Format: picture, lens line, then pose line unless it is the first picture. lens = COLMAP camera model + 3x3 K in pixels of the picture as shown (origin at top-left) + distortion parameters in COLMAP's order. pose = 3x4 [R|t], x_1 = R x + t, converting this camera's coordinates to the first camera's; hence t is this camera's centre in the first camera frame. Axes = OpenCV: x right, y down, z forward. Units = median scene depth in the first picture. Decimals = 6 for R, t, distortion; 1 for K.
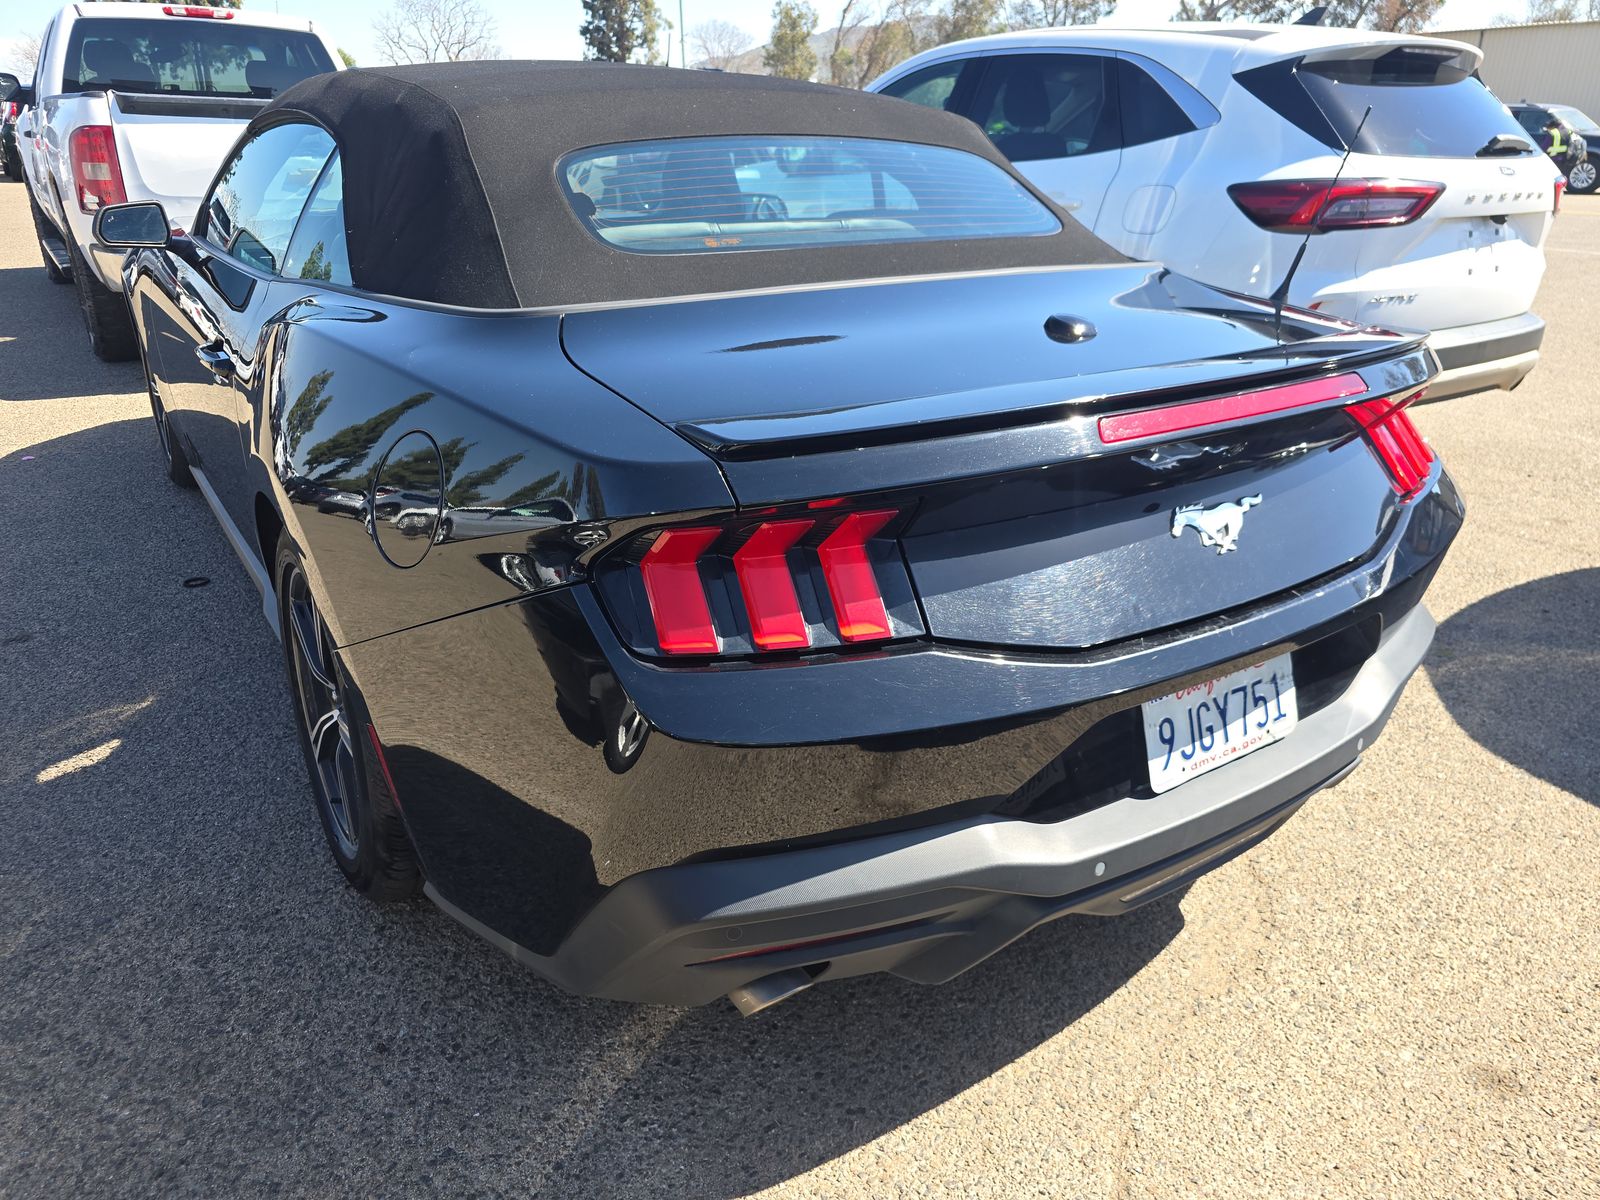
lens RADIAL K [[1065.5, 0, 803.1], [0, 1065.5, 596.6], [0, 0, 1]] dist [0.040409, -0.031443]
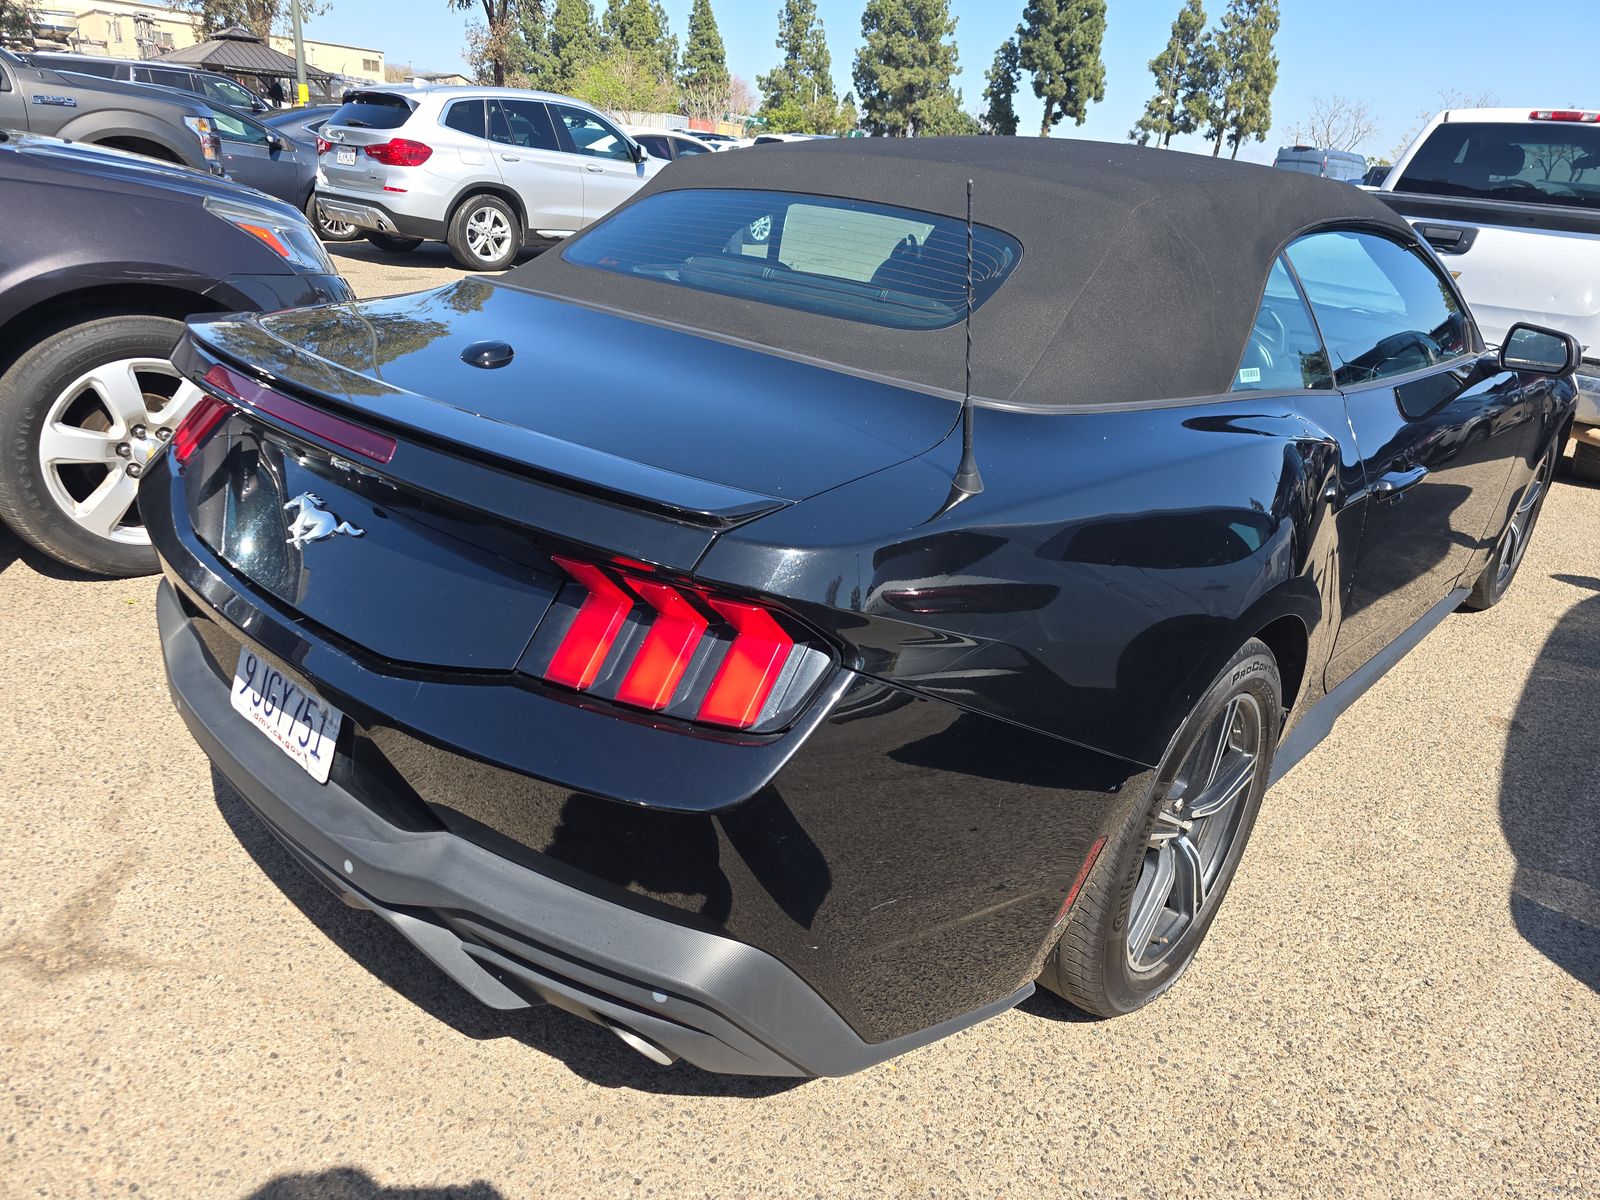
lens RADIAL K [[1065.5, 0, 803.1], [0, 1065.5, 596.6], [0, 0, 1]] dist [0.040409, -0.031443]
pose [[0.245267, 0.375072, -0.893960, 1.295429], [-0.453809, 0.859276, 0.236013, -0.416302], [0.856680, 0.347802, 0.380963, 0.908731]]
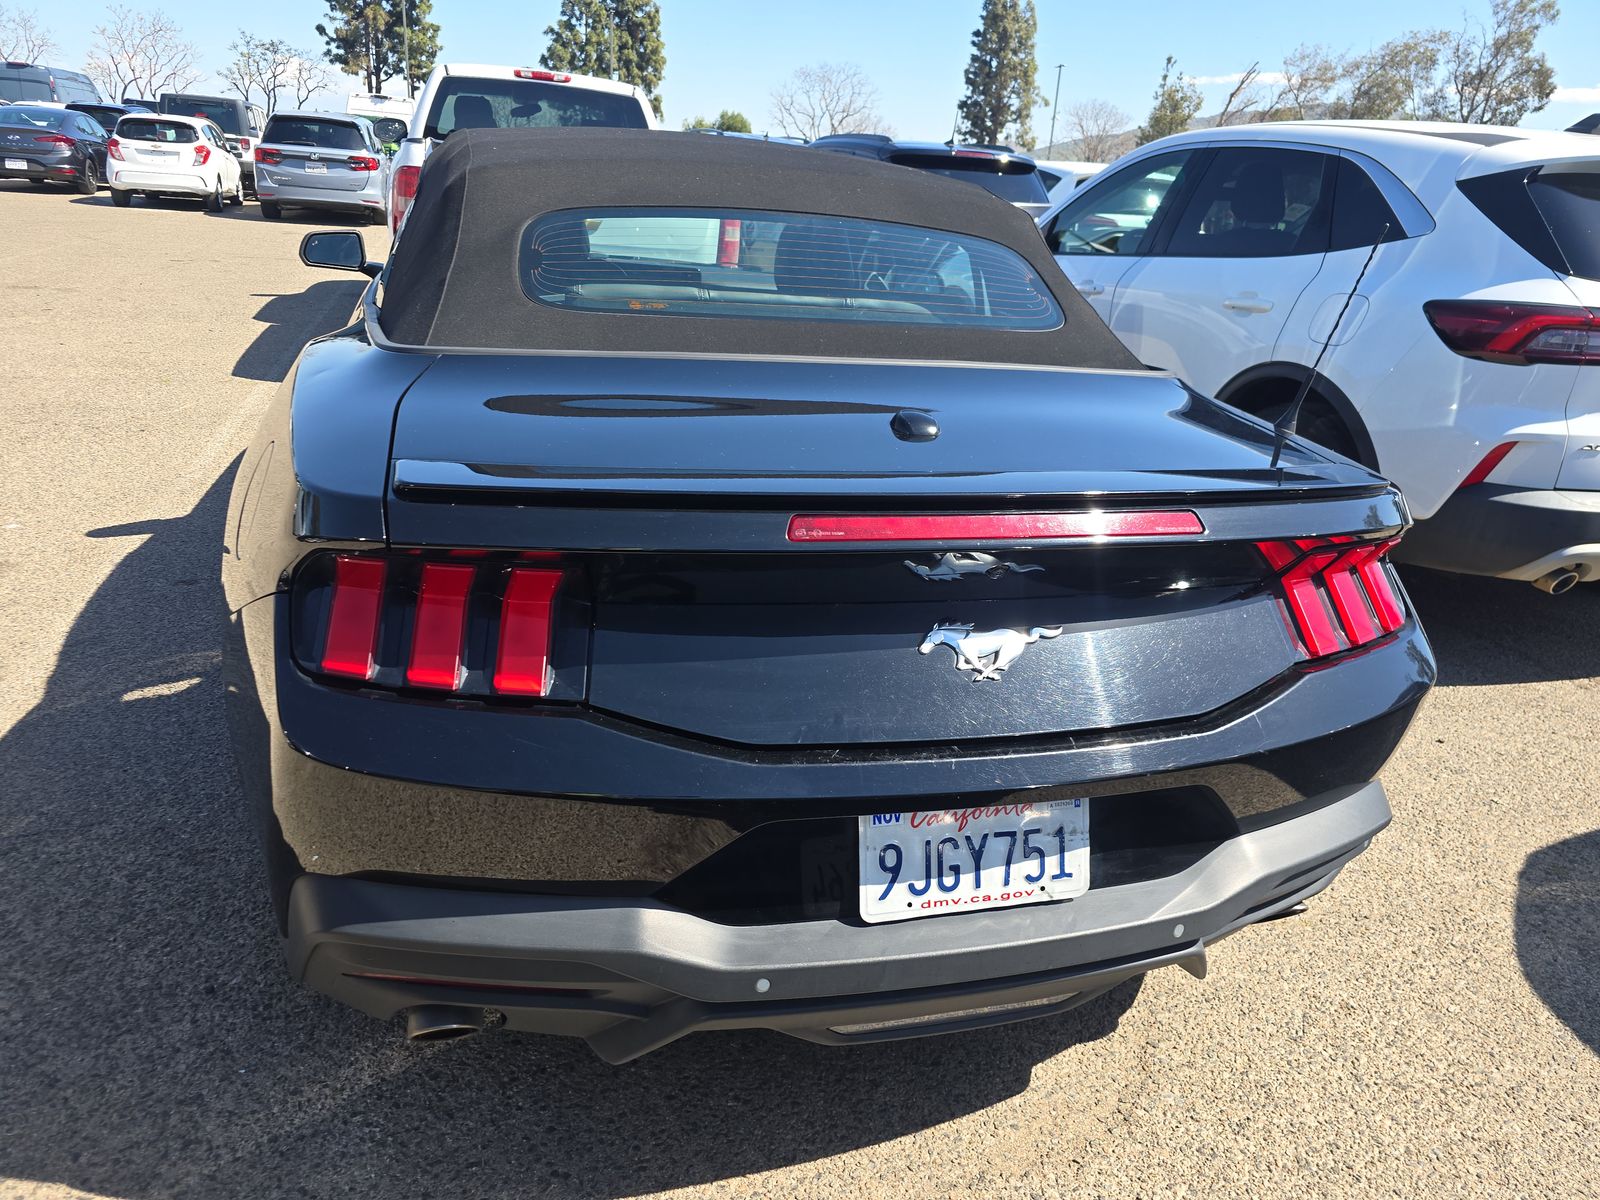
lens RADIAL K [[1065.5, 0, 803.1], [0, 1065.5, 596.6], [0, 0, 1]] dist [0.040409, -0.031443]
pose [[0.951721, 0.162916, -0.260164, 0.411373], [-0.177222, 0.983639, -0.032345, -0.047637], [0.250638, 0.076890, 0.965023, 0.059800]]
